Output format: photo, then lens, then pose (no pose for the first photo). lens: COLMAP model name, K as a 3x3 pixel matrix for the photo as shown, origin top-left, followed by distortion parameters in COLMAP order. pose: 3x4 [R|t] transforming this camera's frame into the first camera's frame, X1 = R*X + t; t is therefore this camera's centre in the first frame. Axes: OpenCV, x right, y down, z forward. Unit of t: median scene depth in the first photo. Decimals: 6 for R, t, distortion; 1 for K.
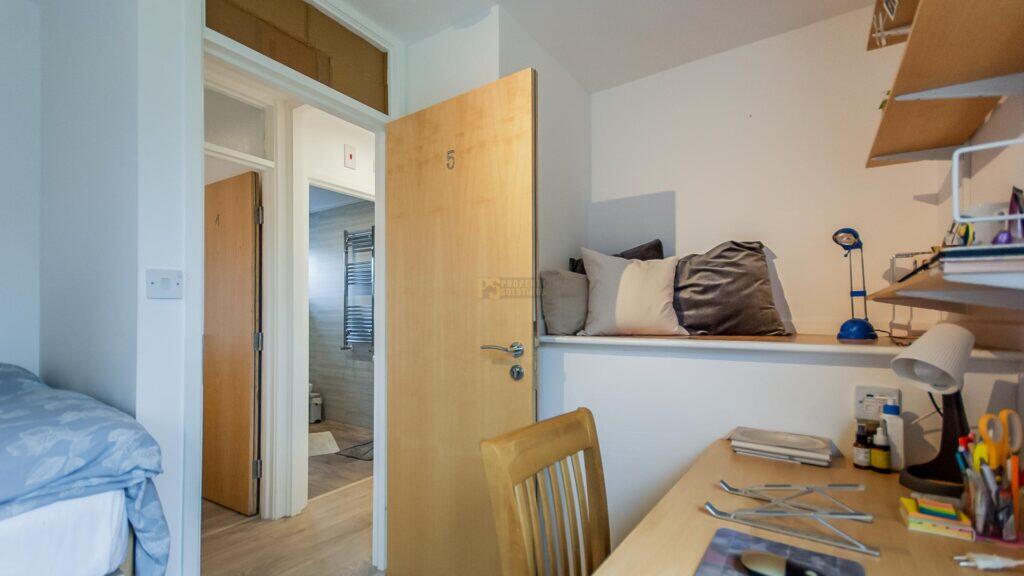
lens RADIAL K [[451.5, 0, 512.5], [0, 451.5, 292.5], [0, 0, 1]] dist [0.000778, 0.000015]
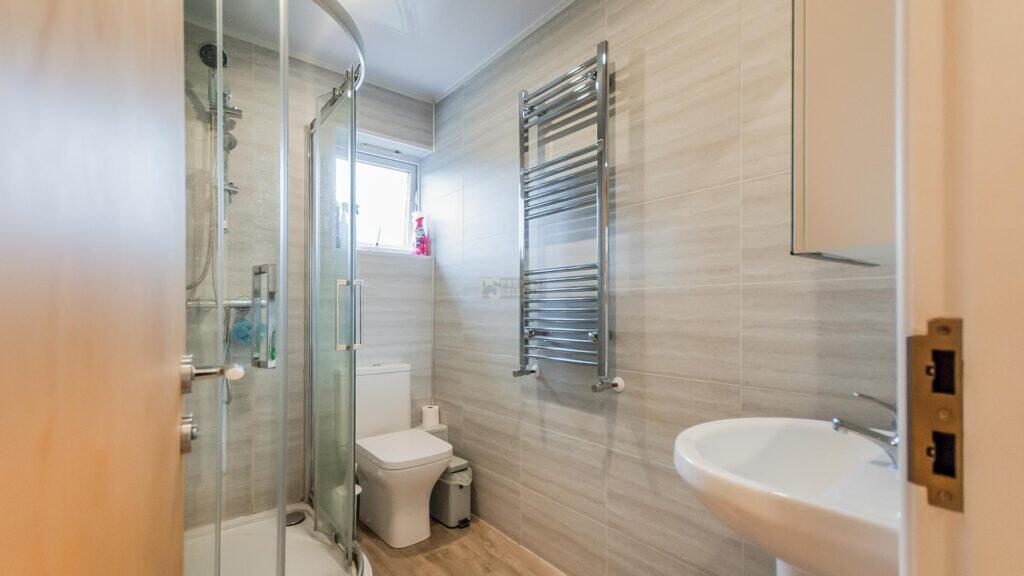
lens RADIAL K [[451.5, 0, 512.1], [0, 451.5, 294.1], [0, 0, 1]] dist [0.000778, 0.000015]
pose [[0.954820, 0.004863, -0.297145, -0.253929], [0.002803, 0.999674, 0.025367, 0.040082], [0.297172, -0.025053, 0.954495, 0.594595]]
